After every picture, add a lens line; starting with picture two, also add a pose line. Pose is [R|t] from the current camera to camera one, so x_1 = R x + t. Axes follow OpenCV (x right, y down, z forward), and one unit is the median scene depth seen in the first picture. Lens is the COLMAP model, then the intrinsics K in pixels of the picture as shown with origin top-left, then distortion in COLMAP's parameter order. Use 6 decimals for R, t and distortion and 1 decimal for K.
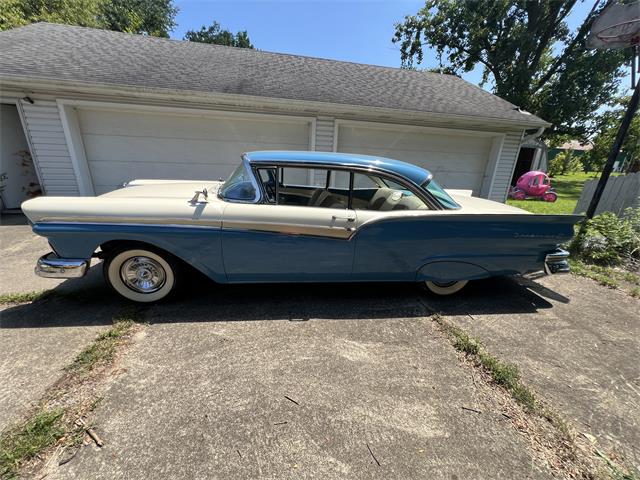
lens RADIAL K [[224.0, 0, 319.2], [0, 224.0, 238.6], [0, 0, 1]] dist [0.000085, -0.000177]
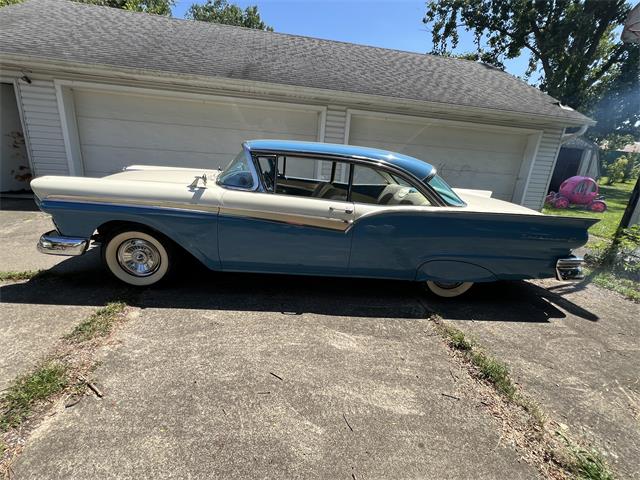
lens RADIAL K [[262.5, 0, 321.5], [0, 262.5, 240.1], [0, 0, 1]] dist [-0.001113, 0.000383]
pose [[0.998516, 0.045503, -0.029931, 0.055098], [-0.046141, 0.998714, -0.020988, 0.061275], [0.028937, 0.022338, 0.999332, -0.132624]]
